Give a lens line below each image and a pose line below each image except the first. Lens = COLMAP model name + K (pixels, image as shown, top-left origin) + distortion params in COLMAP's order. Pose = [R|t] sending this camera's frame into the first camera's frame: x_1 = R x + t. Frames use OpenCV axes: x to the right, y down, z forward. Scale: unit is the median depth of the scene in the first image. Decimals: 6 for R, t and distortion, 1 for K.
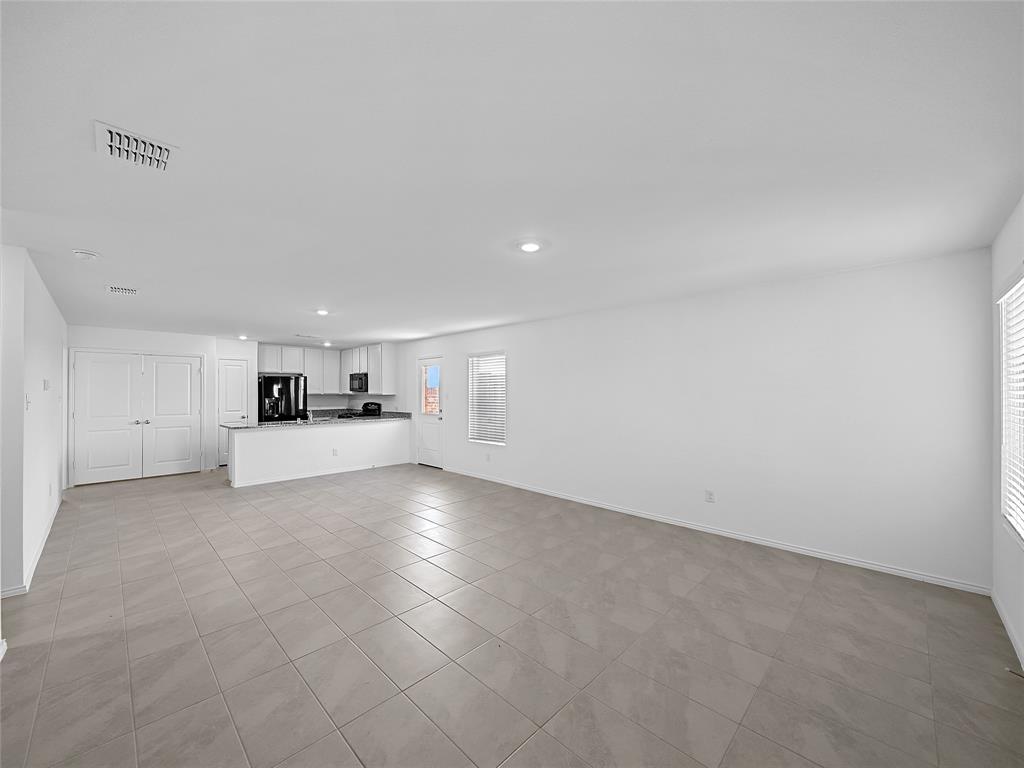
lens RADIAL K [[399.1, 0, 516.2], [0, 399.1, 389.9], [0, 0, 1]] dist [-0.008152, 0.000220]
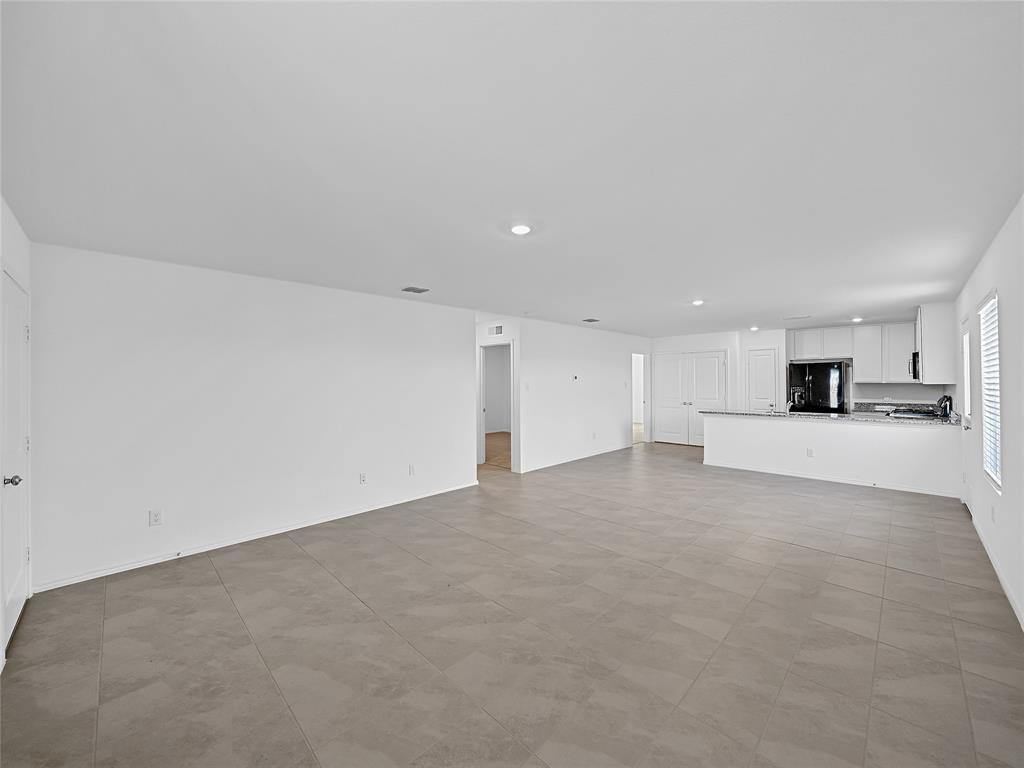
lens RADIAL K [[399.1, 0, 508.2], [0, 399.1, 386.5], [0, 0, 1]] dist [-0.008152, 0.000220]
pose [[-0.017866, 0.012187, -0.999766, 0.366713], [0.009570, 0.999882, 0.012017, 0.001940], [0.999795, -0.009353, -0.017981, 0.372305]]
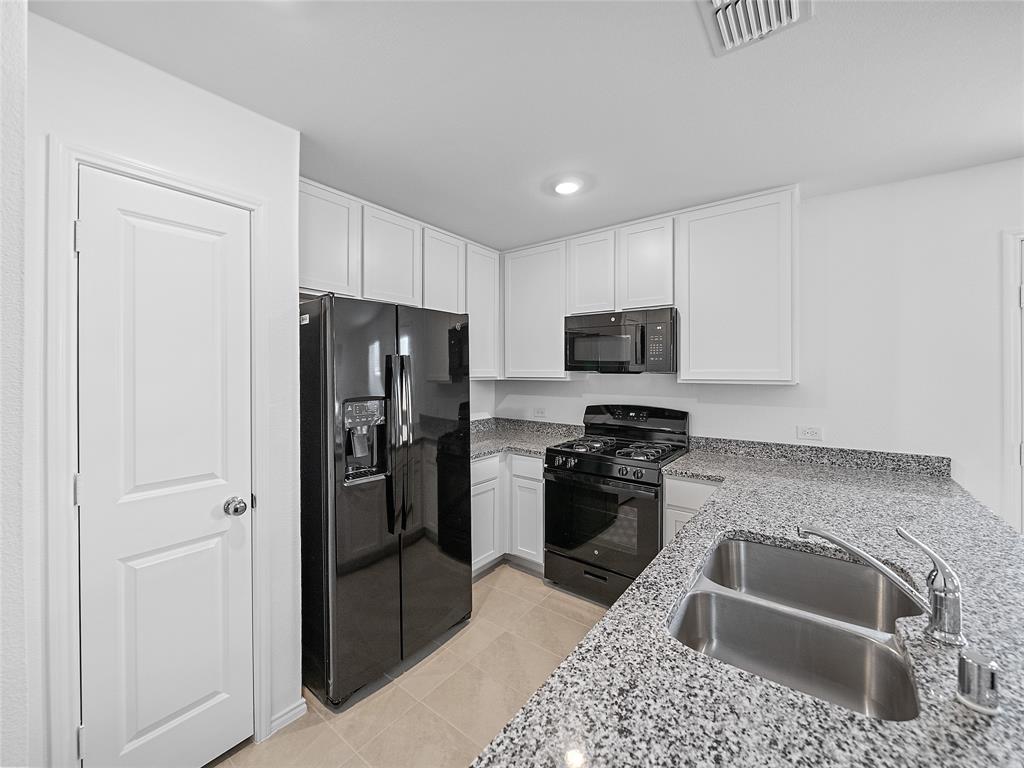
lens RADIAL K [[399.1, 0, 501.0], [0, 399.1, 369.8], [0, 0, 1]] dist [-0.008152, 0.000220]
pose [[0.993874, 0.003897, 0.110448, -0.625648], [-0.003776, 0.999992, -0.001304, 0.003819], [-0.110452, 0.000879, 0.993881, 0.859125]]
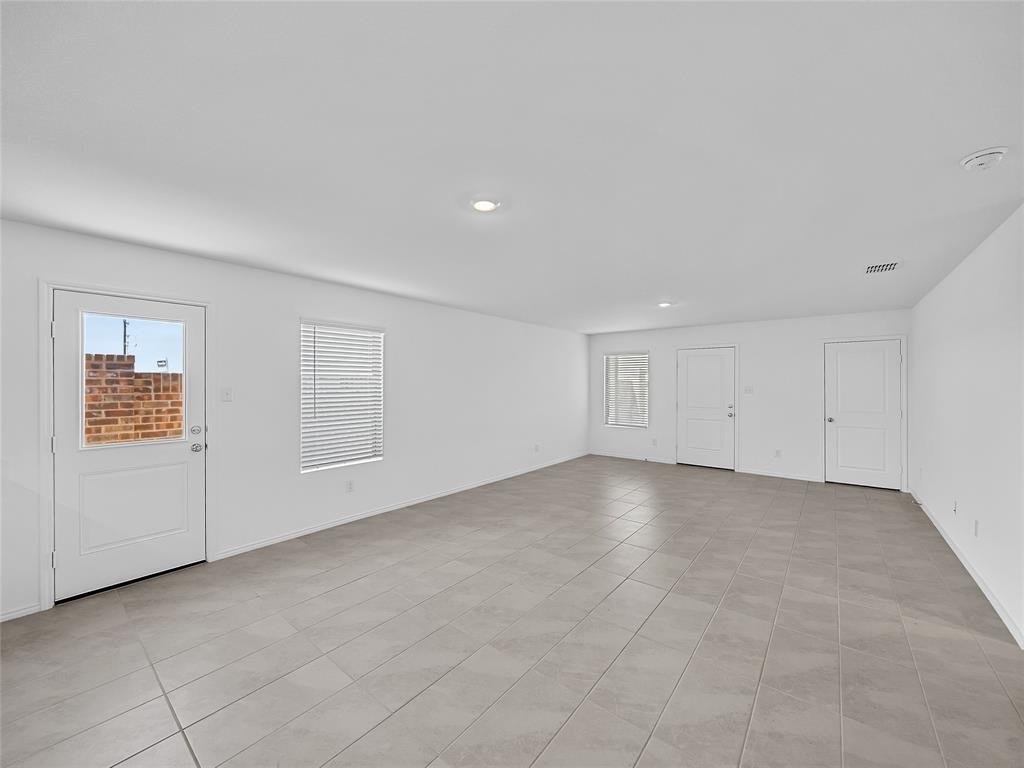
lens RADIAL K [[399.1, 0, 506.5], [0, 399.1, 381.6], [0, 0, 1]] dist [-0.008152, 0.000220]
pose [[-0.084826, 0.007301, 0.996369, -0.647334], [-0.001946, 0.999970, -0.007493, 0.003223], [-0.996394, -0.002574, -0.084810, 0.705970]]
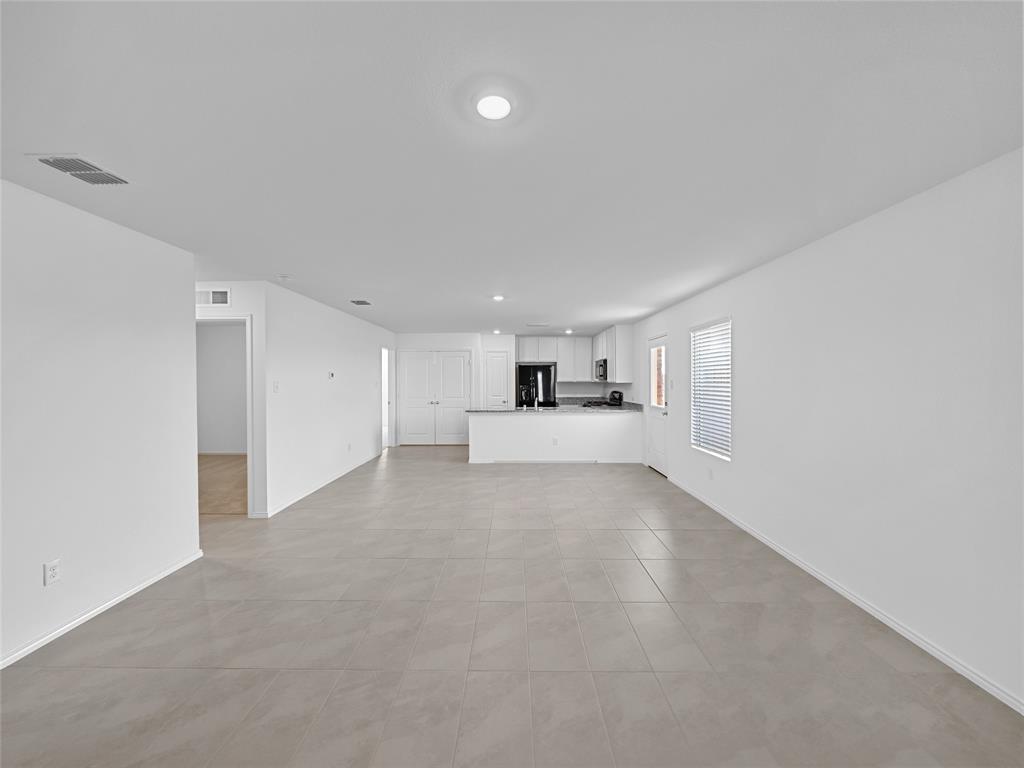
lens RADIAL K [[399.1, 0, 515.0], [0, 399.1, 376.9], [0, 0, 1]] dist [-0.008152, 0.000220]
pose [[0.695857, -0.004797, -0.718165, 0.166715], [0.002808, 0.999988, -0.003959, 0.001946], [0.718175, 0.000738, 0.695862, 0.243570]]
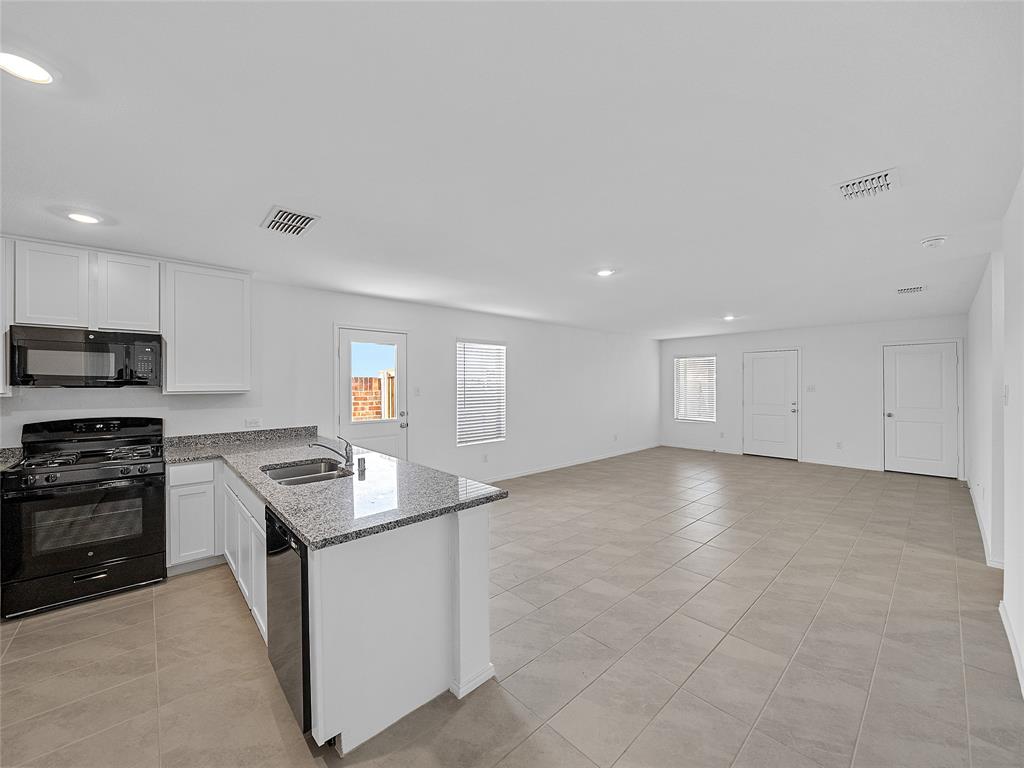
lens RADIAL K [[399.1, 0, 507.4], [0, 399.1, 384.7], [0, 0, 1]] dist [-0.008152, 0.000220]
pose [[0.060340, 0.000246, 0.998178, -0.839861], [0.001553, 0.999999, -0.000341, 0.004303], [-0.998177, 0.001571, 0.060340, 0.787073]]
